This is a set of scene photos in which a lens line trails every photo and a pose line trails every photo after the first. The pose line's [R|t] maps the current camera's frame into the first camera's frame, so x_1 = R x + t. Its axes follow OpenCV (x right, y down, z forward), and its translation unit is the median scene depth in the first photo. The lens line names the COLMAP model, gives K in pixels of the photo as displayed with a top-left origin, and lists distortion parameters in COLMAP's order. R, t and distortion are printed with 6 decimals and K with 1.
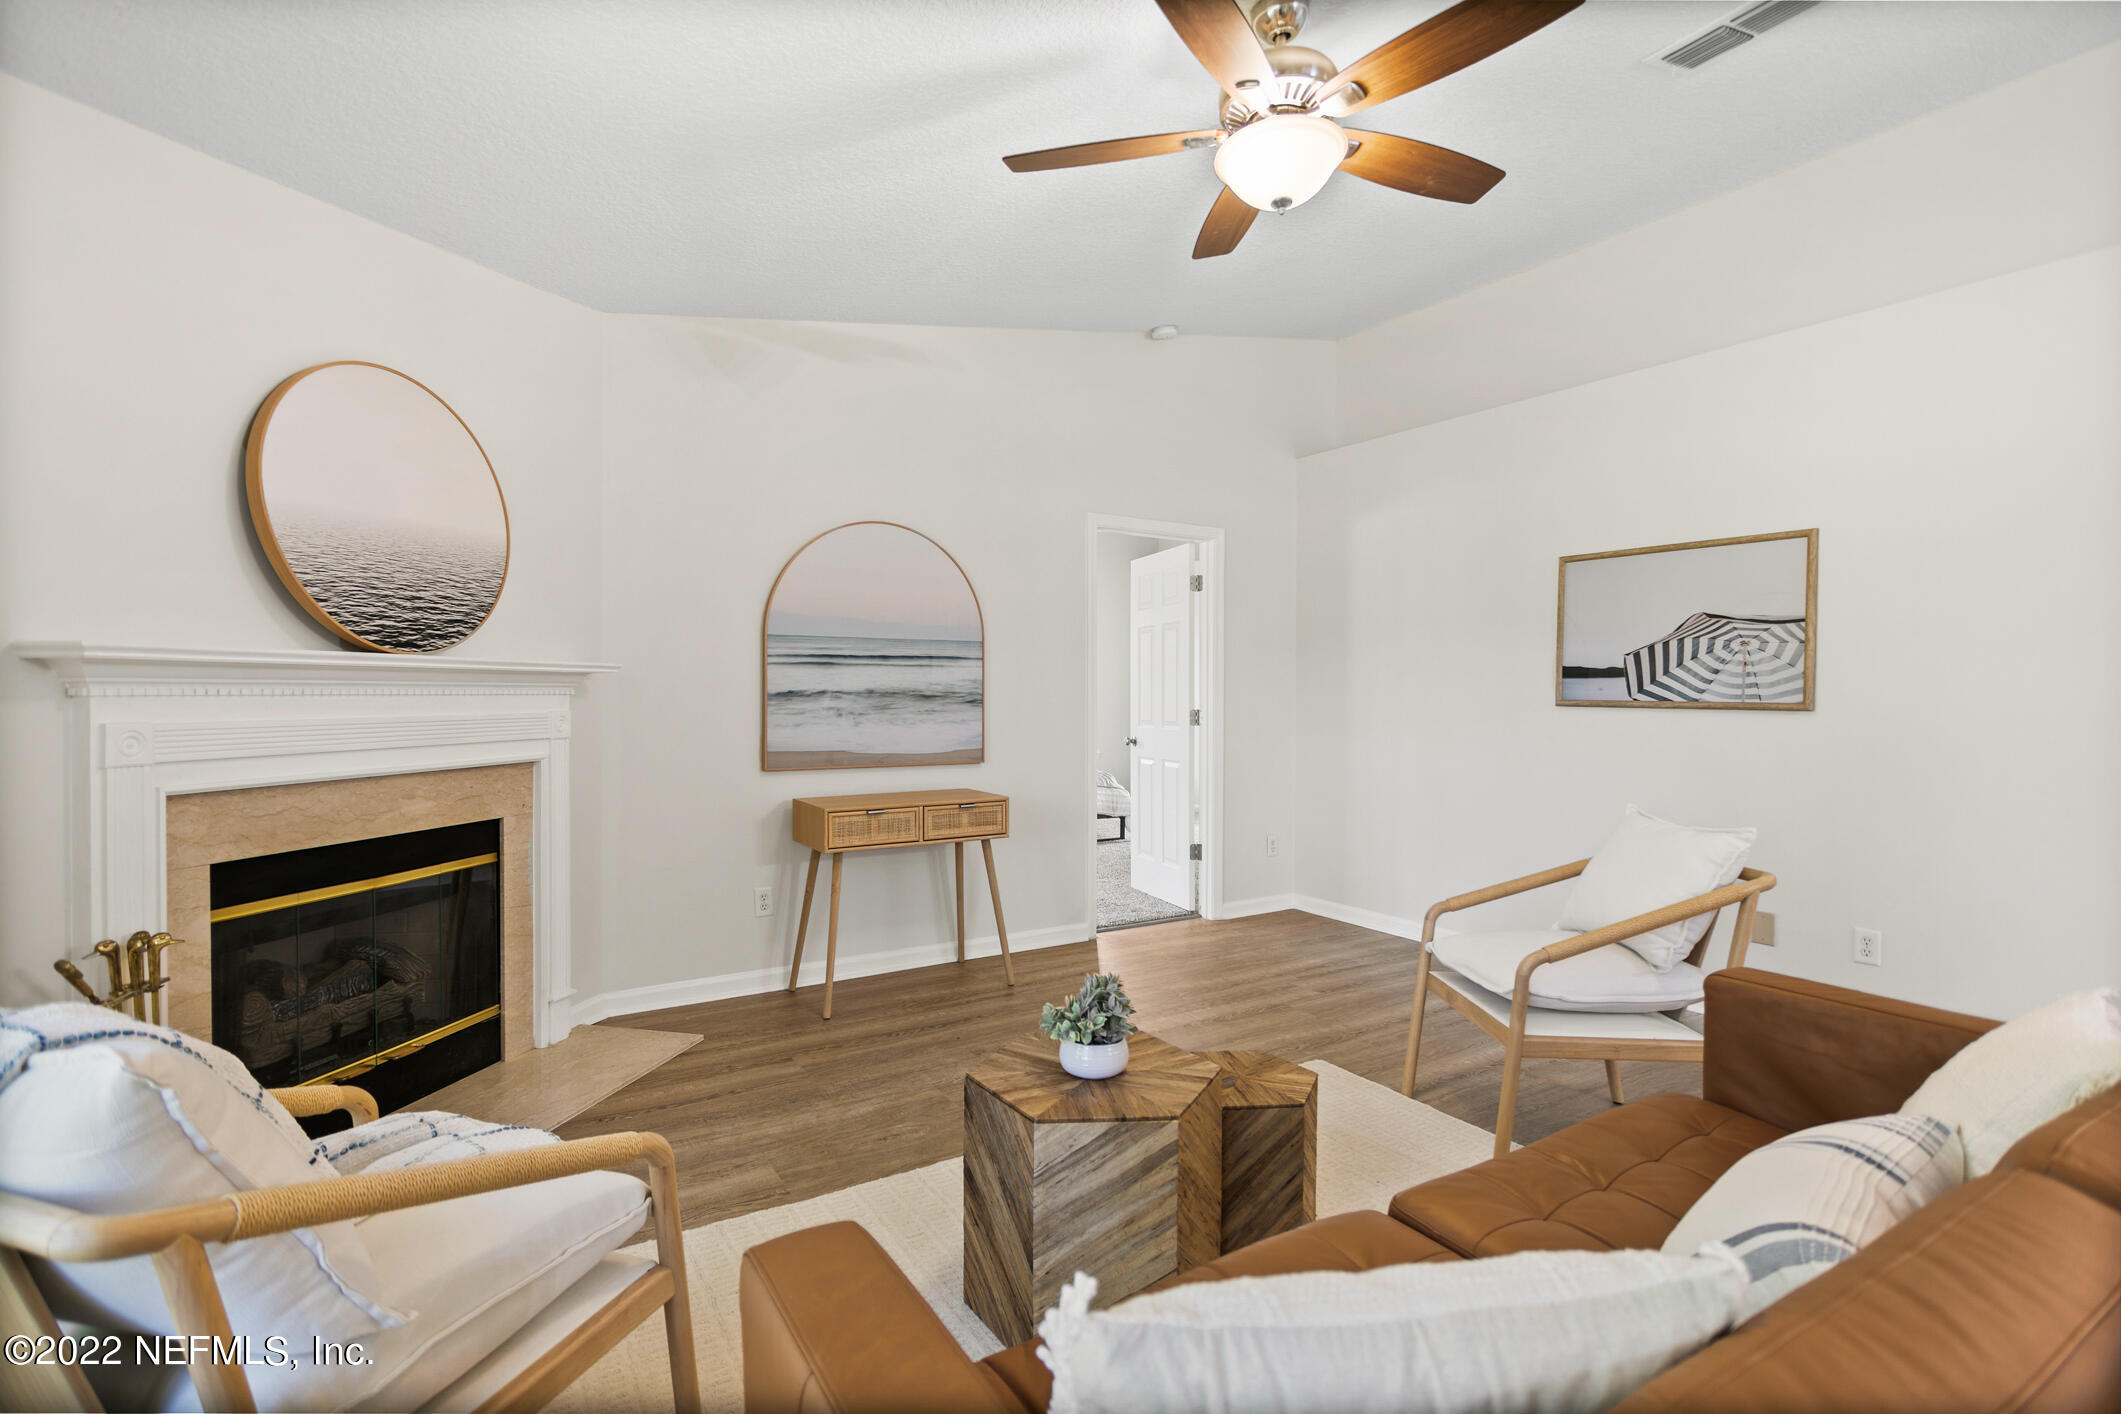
lens RADIAL K [[1005.5, 0, 1061.1], [0, 1005.5, 708.0], [0, 0, 1]] dist [0.013517, 0.000071]
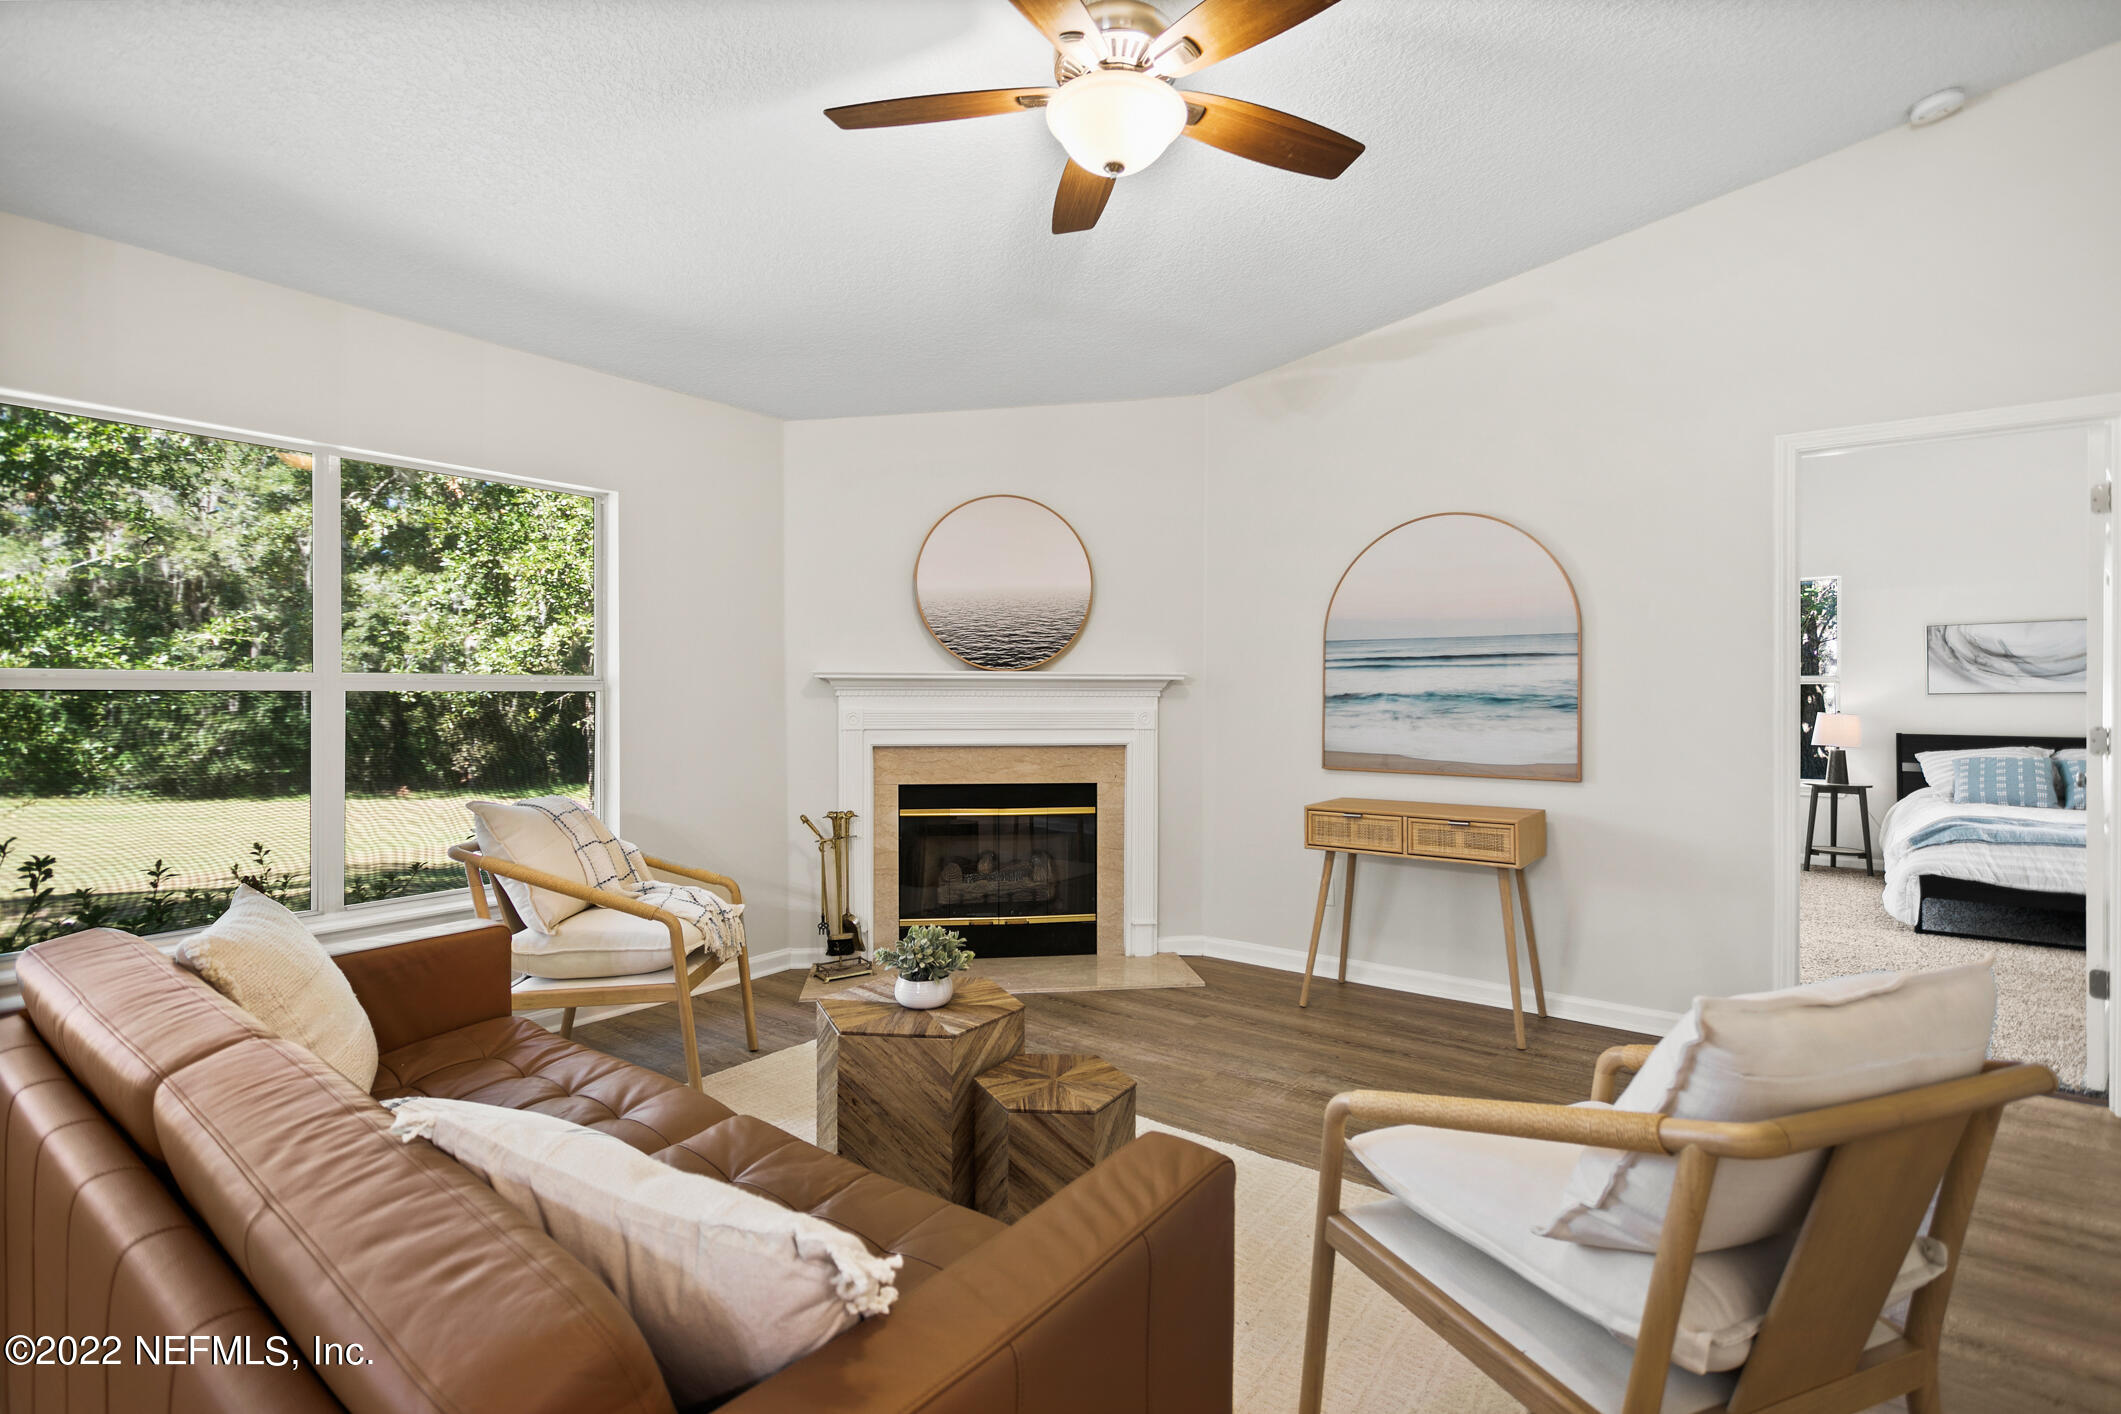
lens RADIAL K [[1005.5, 0, 1062.8], [0, 1005.5, 698.3], [0, 0, 1]] dist [0.013517, 0.000071]
pose [[0.362187, -0.000244, -0.932106, 0.640285], [-0.017855, 0.999815, -0.007199, 0.000253], [0.931935, 0.019250, 0.362115, 0.375674]]
